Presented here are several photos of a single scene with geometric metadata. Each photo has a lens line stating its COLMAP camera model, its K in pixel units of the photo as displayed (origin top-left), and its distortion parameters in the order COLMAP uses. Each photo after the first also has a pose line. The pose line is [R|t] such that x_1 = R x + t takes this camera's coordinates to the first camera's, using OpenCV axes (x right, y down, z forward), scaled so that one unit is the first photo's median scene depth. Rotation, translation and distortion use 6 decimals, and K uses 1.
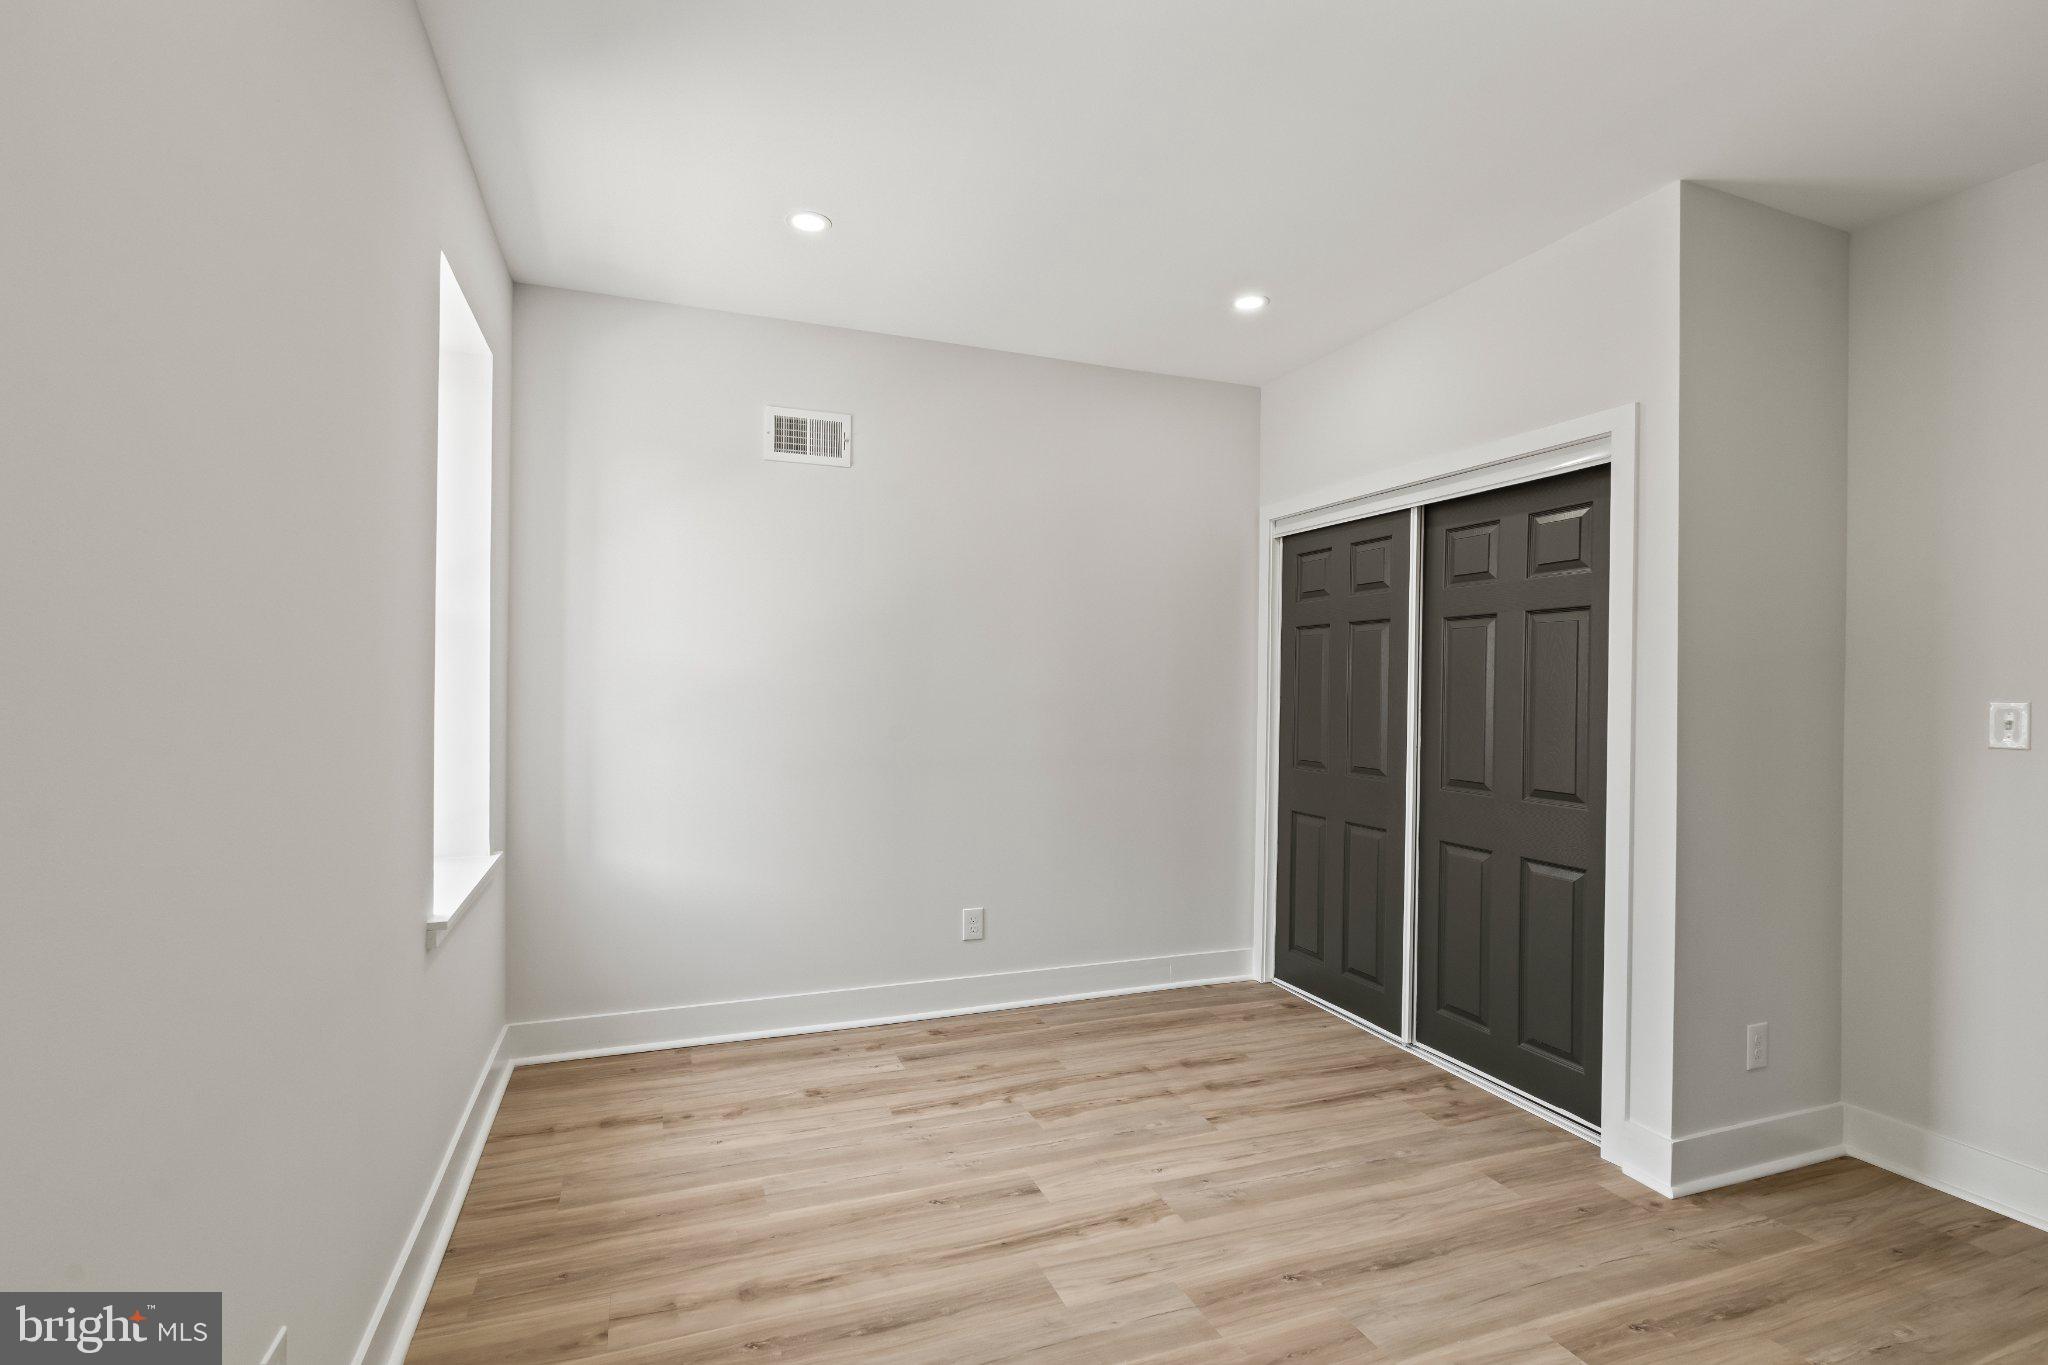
lens RADIAL K [[896.4, 0, 1006.3], [0, 896.4, 694.6], [0, 0, 1]] dist [-0.006350, 0.000659]
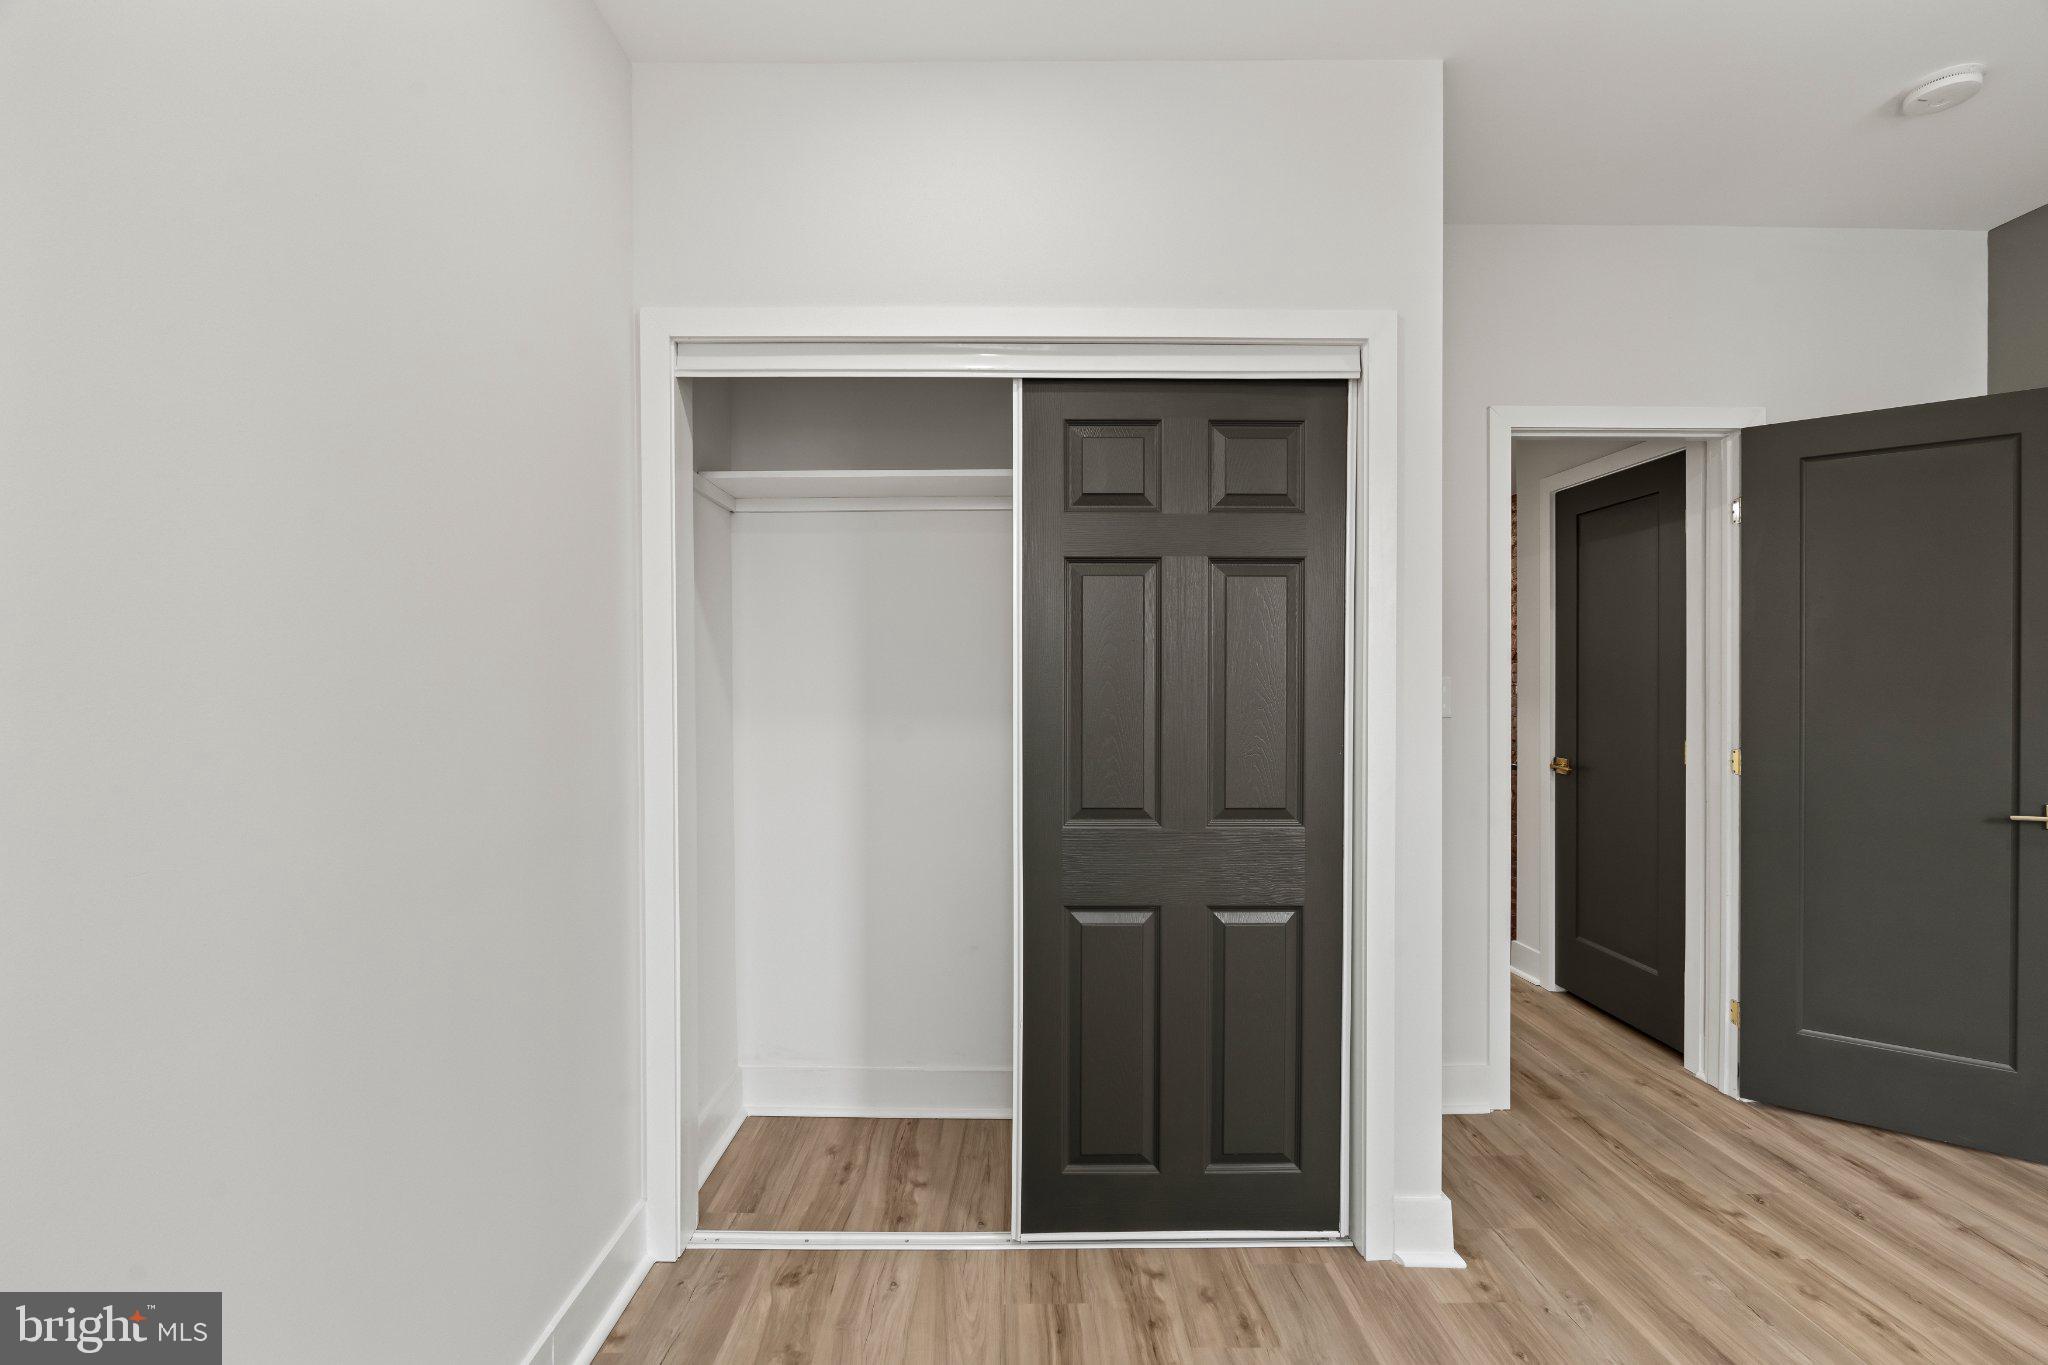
lens RADIAL K [[896.4, 0, 1024.7], [0, 896.4, 691.6], [0, 0, 1]] dist [-0.006350, 0.000659]
pose [[0.351035, -0.022677, 0.936088, -0.149685], [0.013105, 0.999728, 0.019304, -0.004129], [-0.936270, 0.005491, 0.351237, 0.879625]]
